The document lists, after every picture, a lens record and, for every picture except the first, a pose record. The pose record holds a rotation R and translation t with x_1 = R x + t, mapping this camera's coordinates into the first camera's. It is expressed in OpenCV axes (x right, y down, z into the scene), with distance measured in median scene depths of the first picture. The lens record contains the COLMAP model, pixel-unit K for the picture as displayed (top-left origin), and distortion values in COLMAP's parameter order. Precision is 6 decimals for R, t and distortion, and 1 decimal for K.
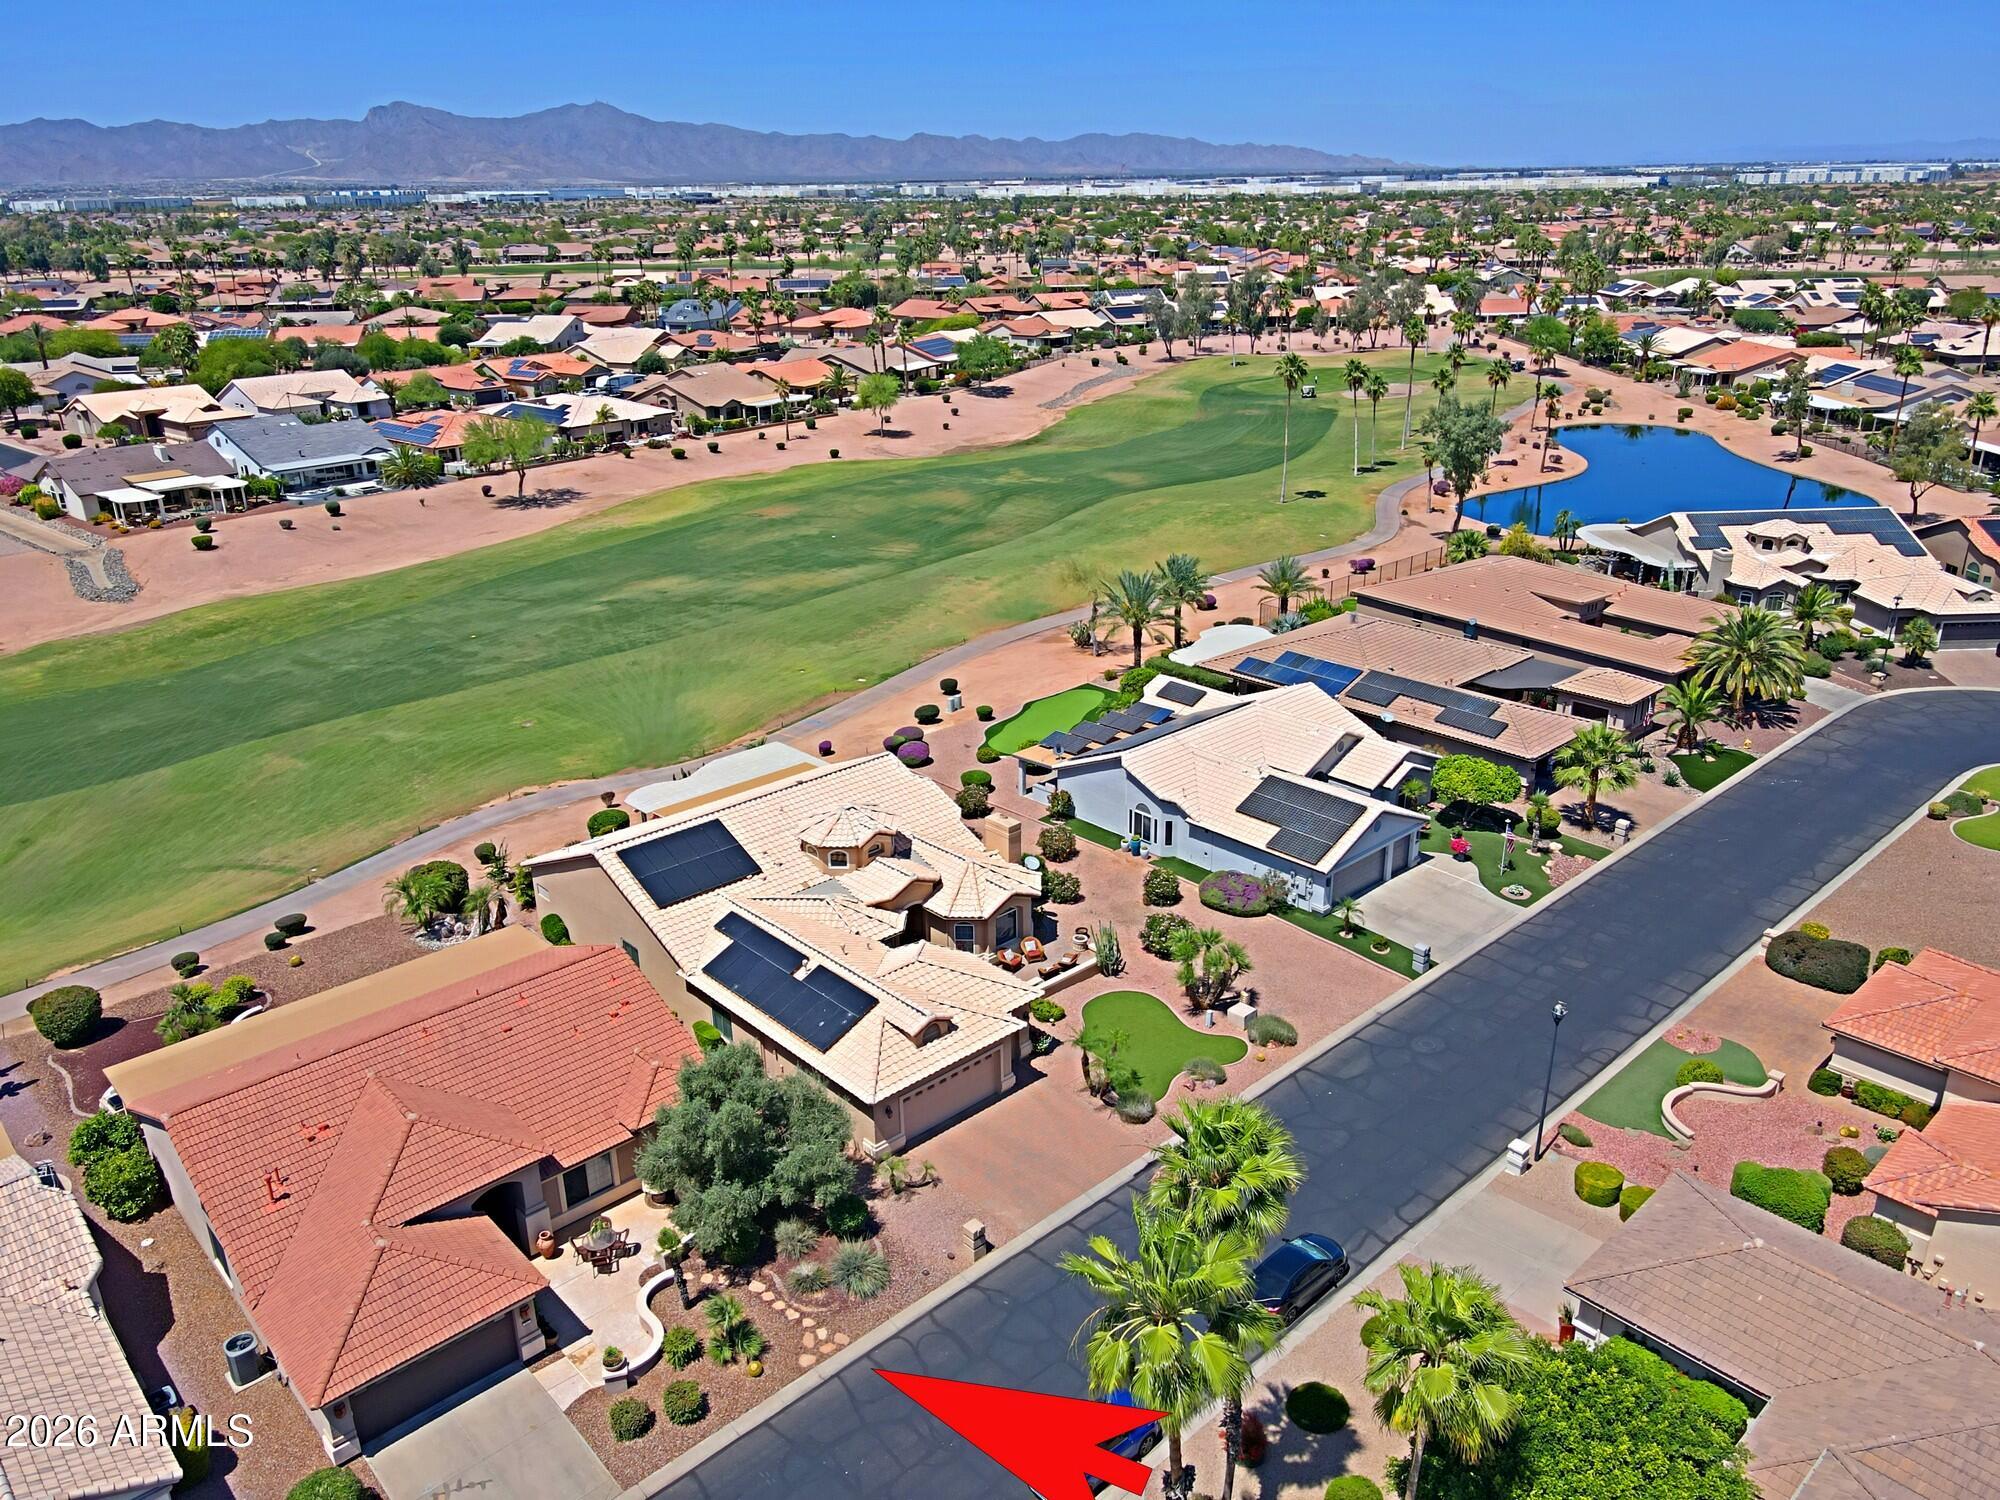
lens RADIAL K [[1463.8, 0, 1007.0], [0, 1463.8, 757.5], [0, 0, 1]] dist [0.000409, 0.035437]
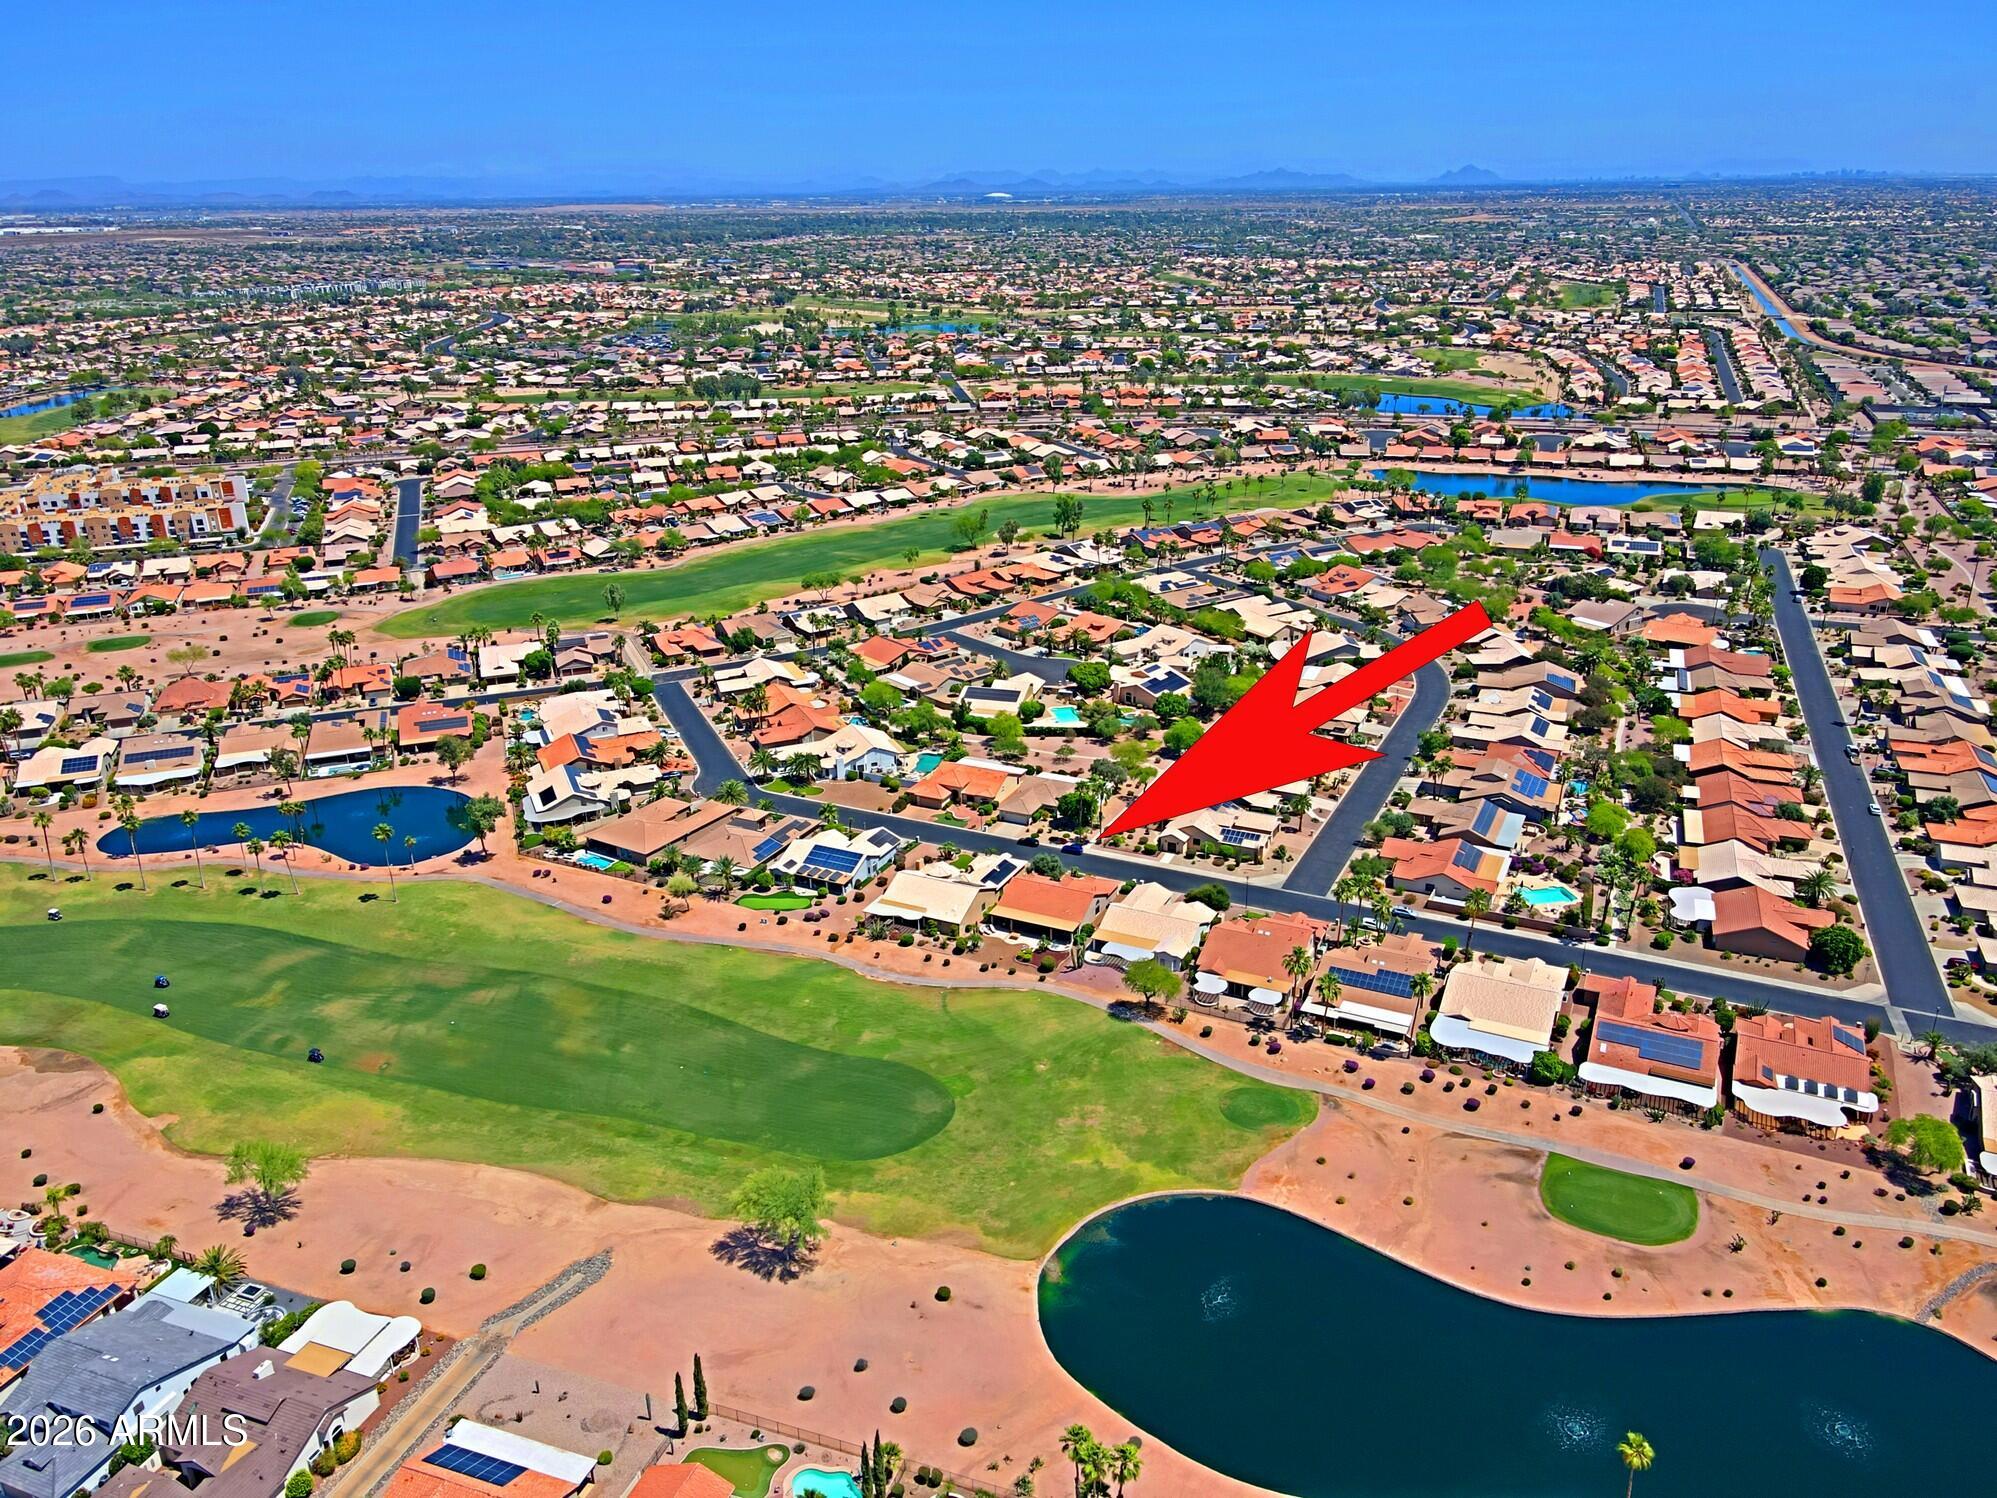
lens RADIAL K [[1461.6, 0, 1005.5], [0, 1461.6, 756.5], [0, 0, 1]] dist [0.000409, 0.035437]
pose [[-0.356042, -0.320719, 0.877709, -2.946989], [0.362615, 0.818241, 0.446084, -1.586666], [-0.861246, 0.477096, -0.175031, 1.153616]]
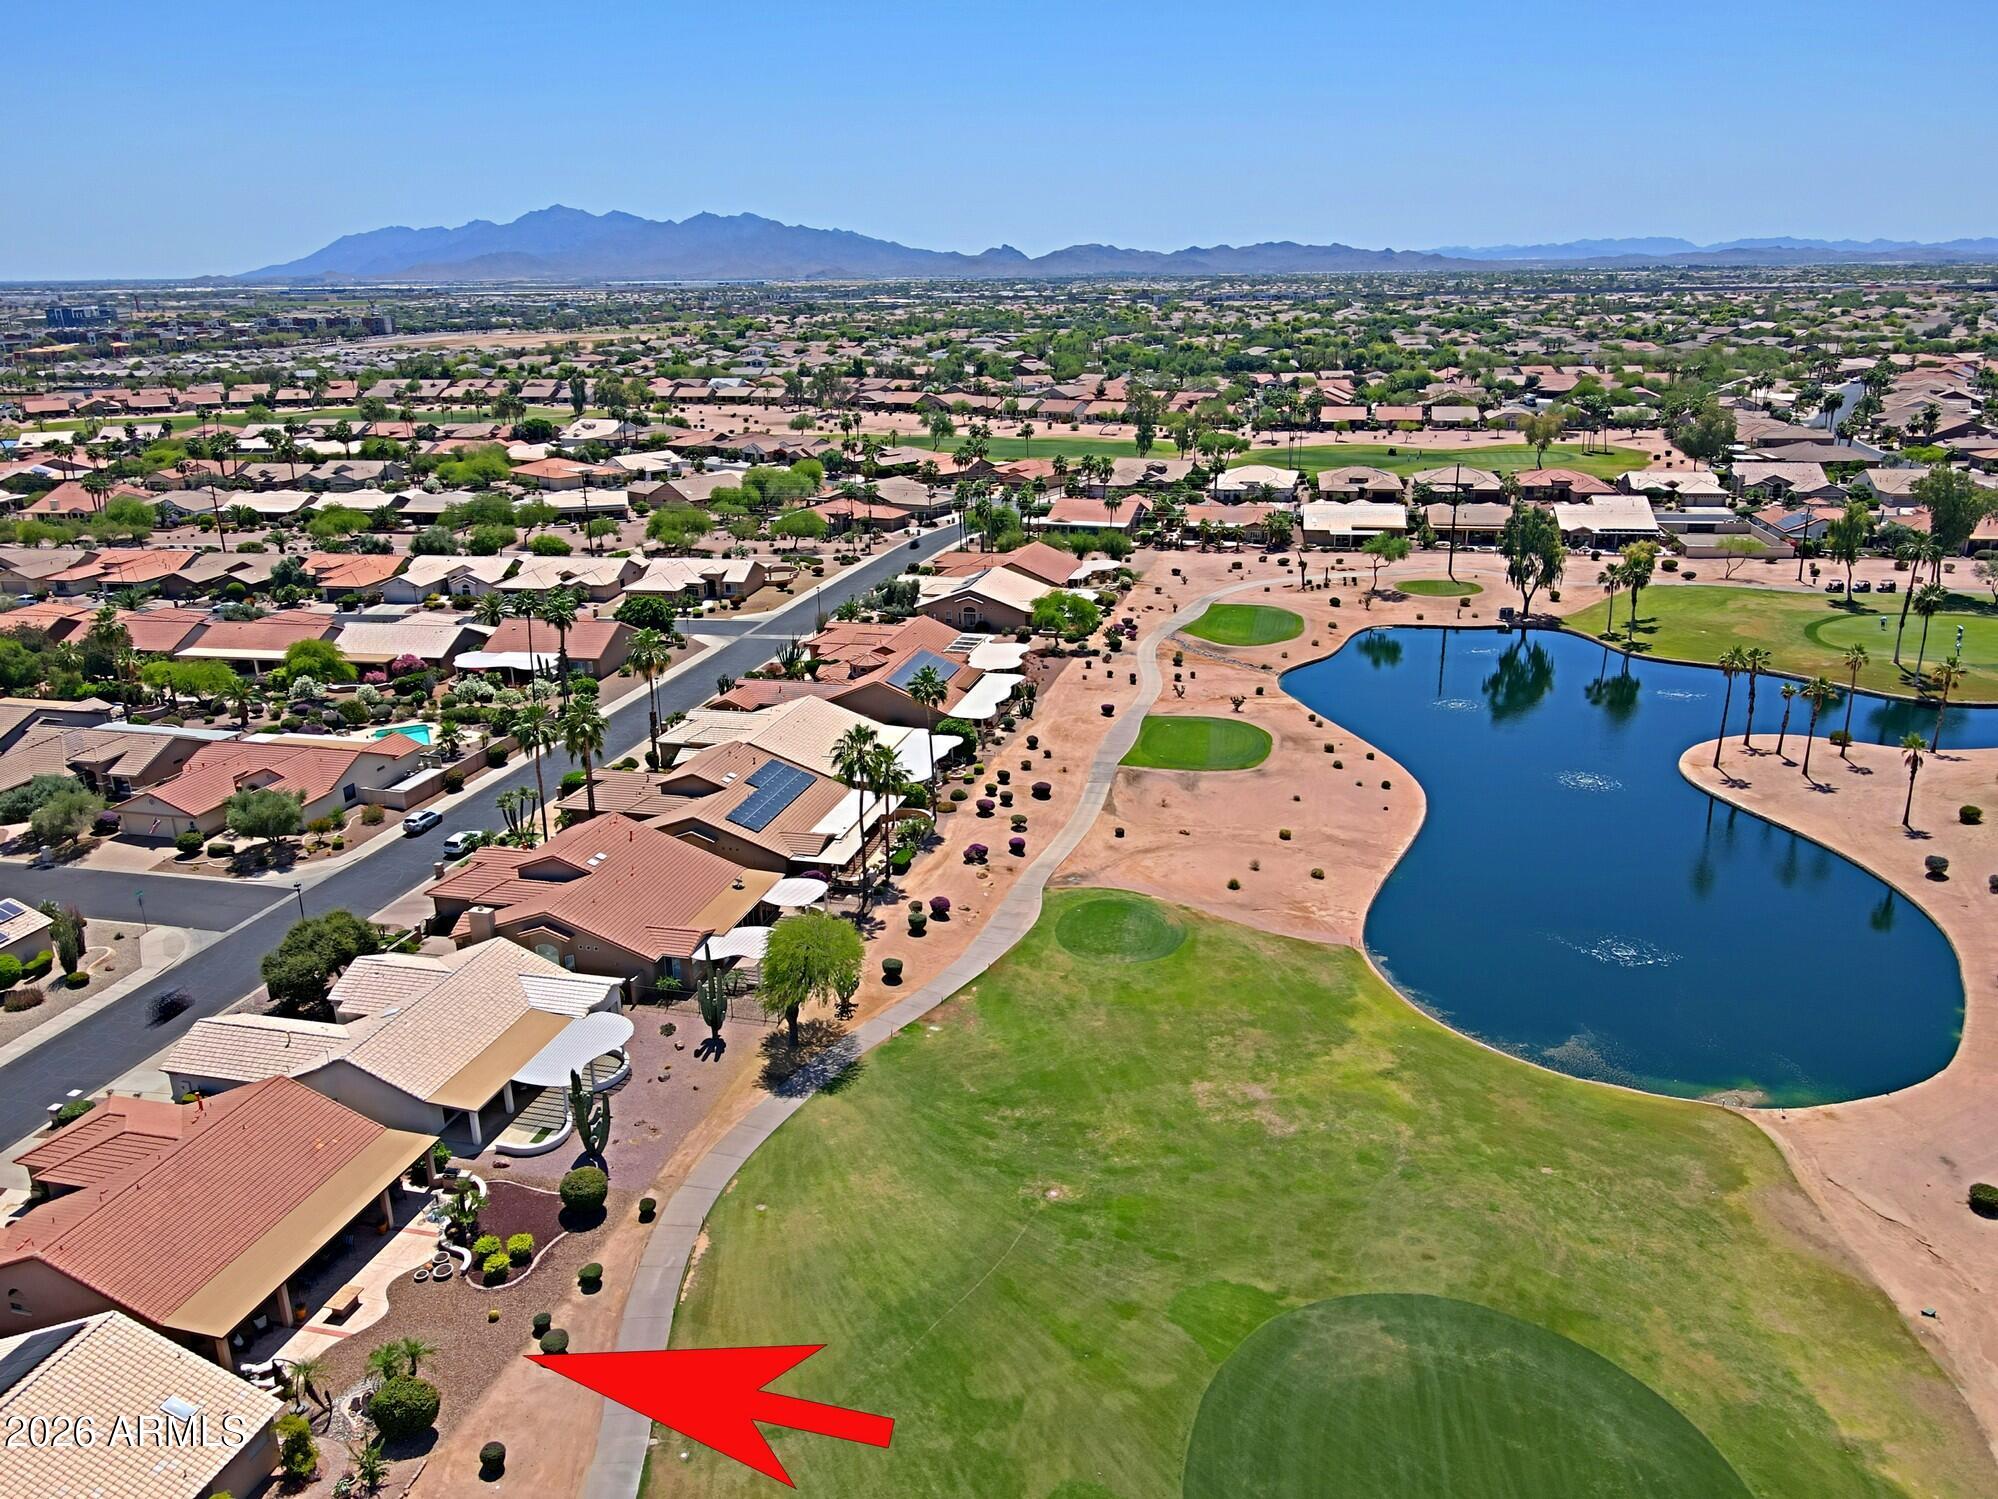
lens RADIAL K [[1462.3, 0, 1006.0], [0, 1462.3, 757.0], [0, 0, 1]] dist [0.000409, 0.035437]
pose [[-0.838512, 0.199553, -0.507027, -0.280316], [-0.174834, 0.782789, 0.597223, -0.722308], [0.516073, 0.589424, -0.621489, 1.333338]]
